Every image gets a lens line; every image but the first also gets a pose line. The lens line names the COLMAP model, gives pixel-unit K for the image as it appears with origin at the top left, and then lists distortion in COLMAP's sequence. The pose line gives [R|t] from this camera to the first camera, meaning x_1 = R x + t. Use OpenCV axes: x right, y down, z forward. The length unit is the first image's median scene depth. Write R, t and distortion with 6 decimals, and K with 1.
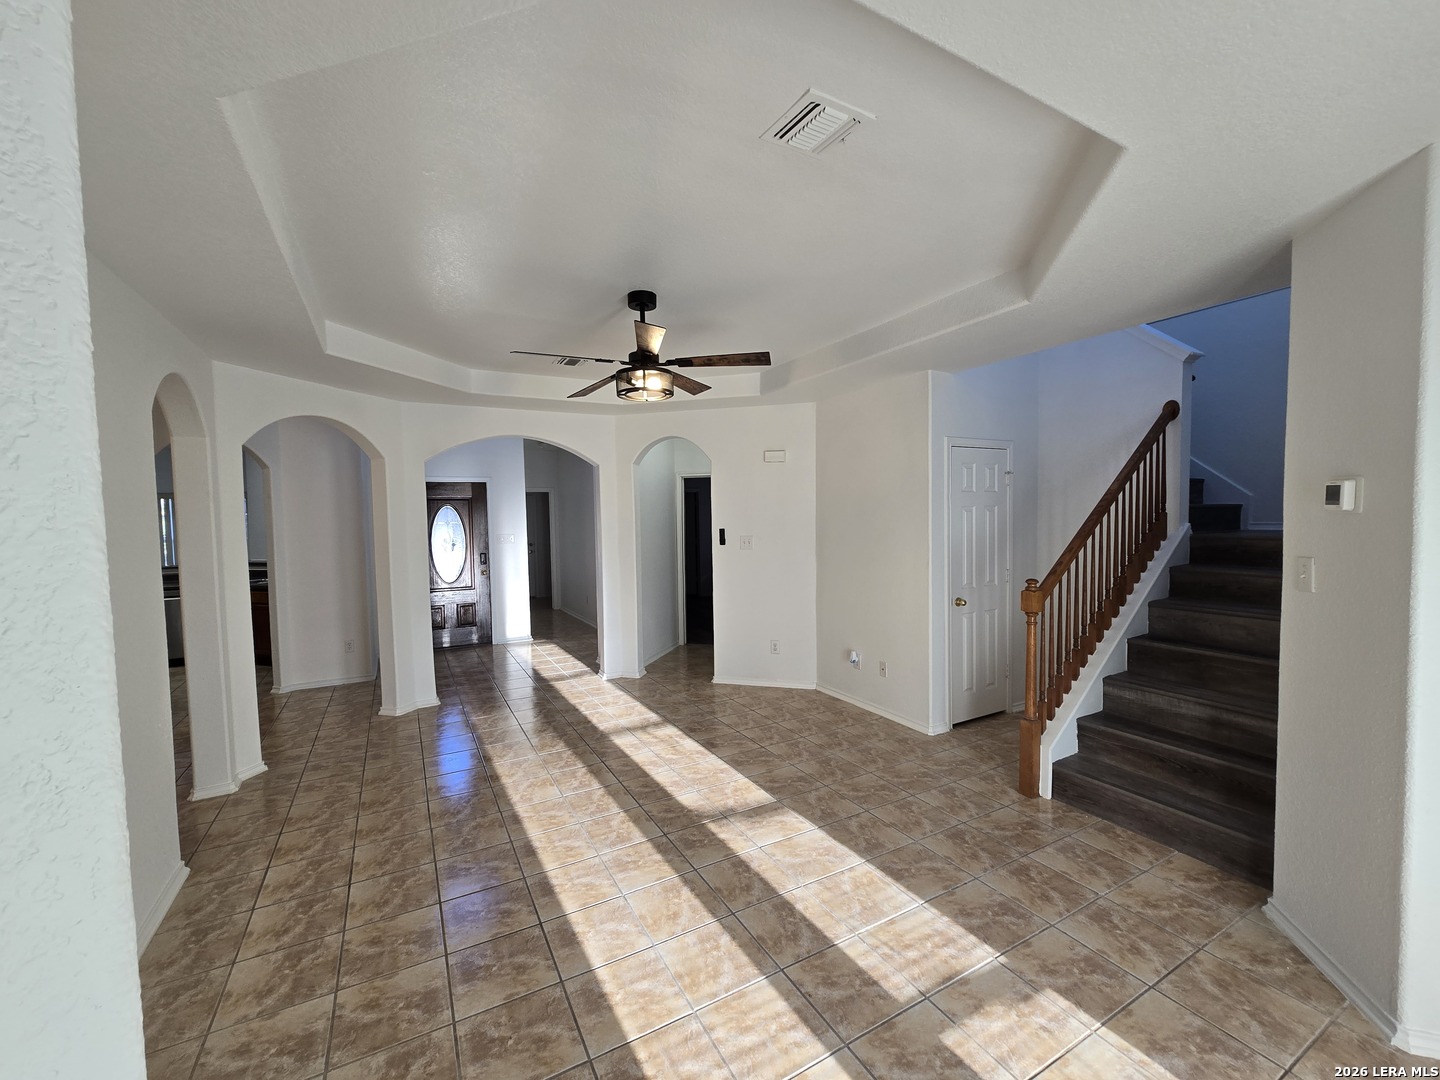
lens RADIAL K [[588.7, 0, 723.4], [0, 588.7, 543.7], [0, 0, 1]] dist [-0.006247, 0.002040]
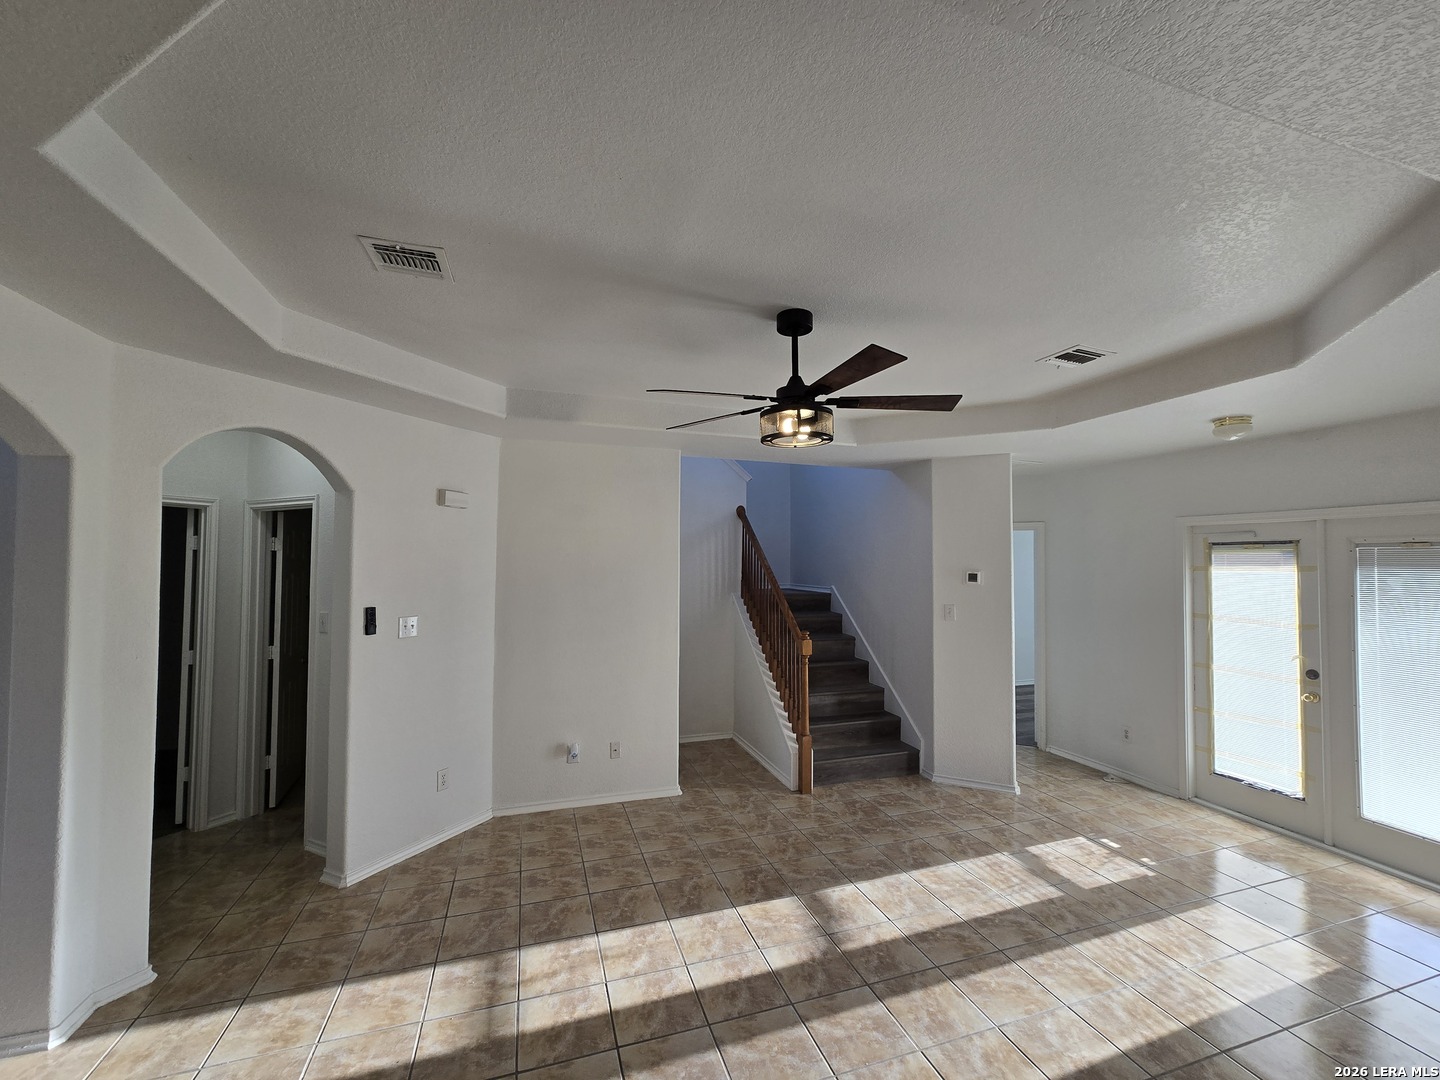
lens RADIAL K [[588.7, 0, 725.5], [0, 588.7, 545.0], [0, 0, 1]] dist [-0.006247, 0.002040]
pose [[0.185742, 0.047461, 0.981452, -0.894396], [0.038157, 0.997731, -0.055470, -0.072396], [-0.981857, 0.047752, 0.183509, 0.939011]]
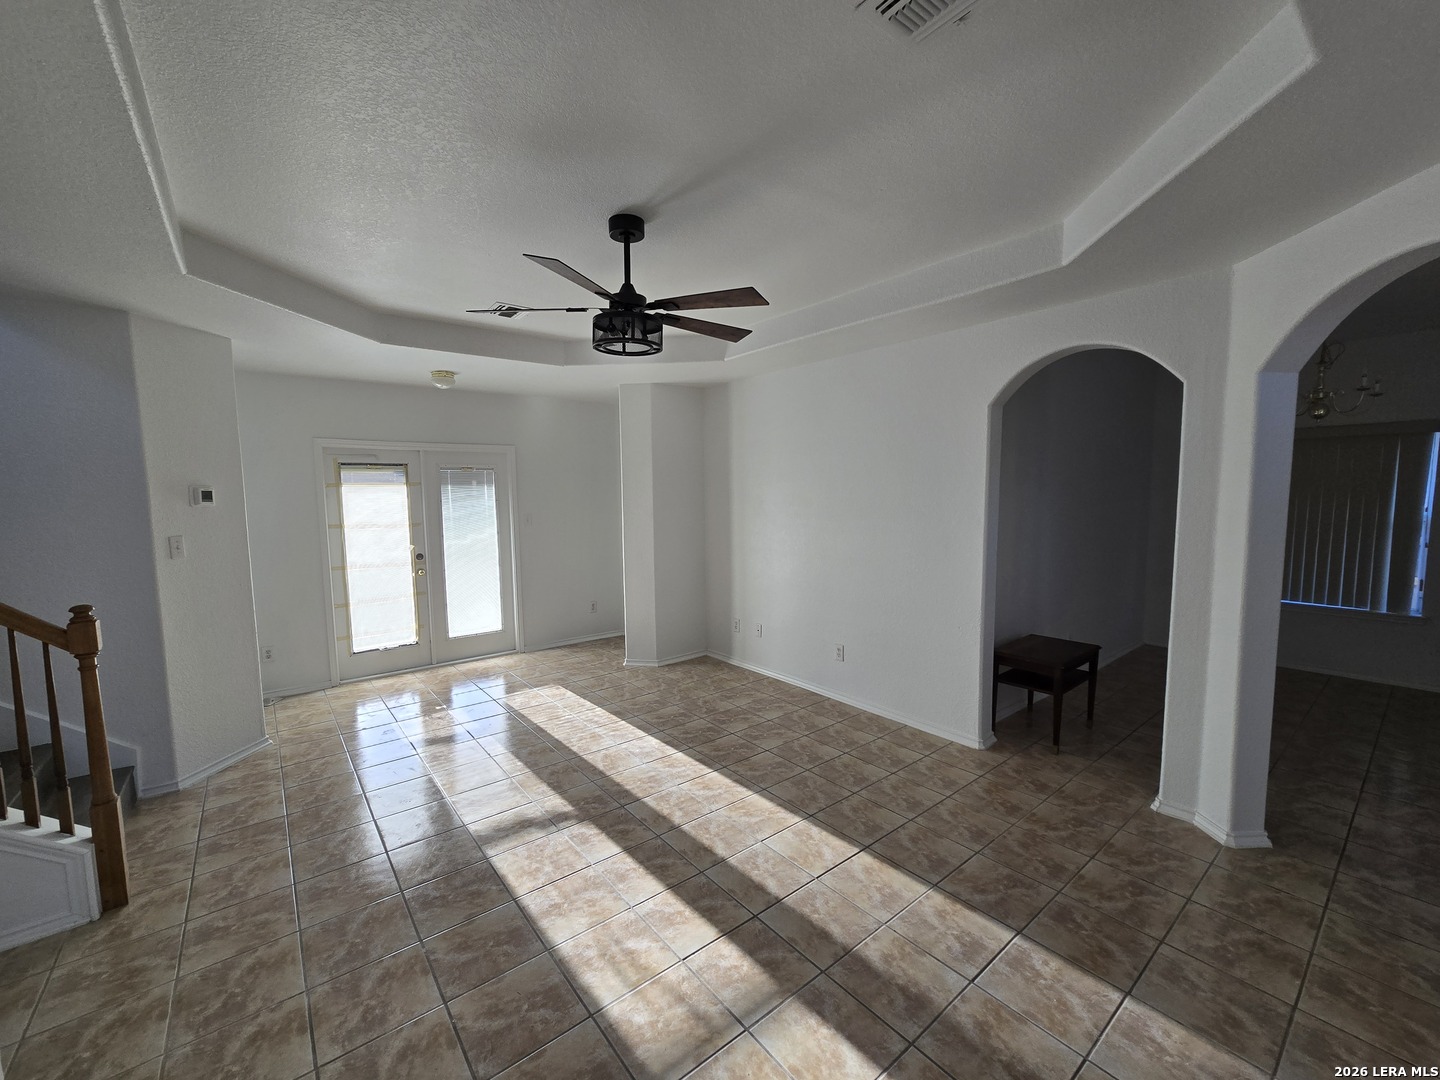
lens RADIAL K [[588.7, 0, 720.2], [0, 588.7, 543.7], [0, 0, 1]] dist [-0.006247, 0.002040]
pose [[-0.985562, 0.044375, -0.163399, -0.108782], [0.021628, 0.990134, 0.138442, -0.090913], [0.167931, 0.132910, -0.976798, 1.824966]]
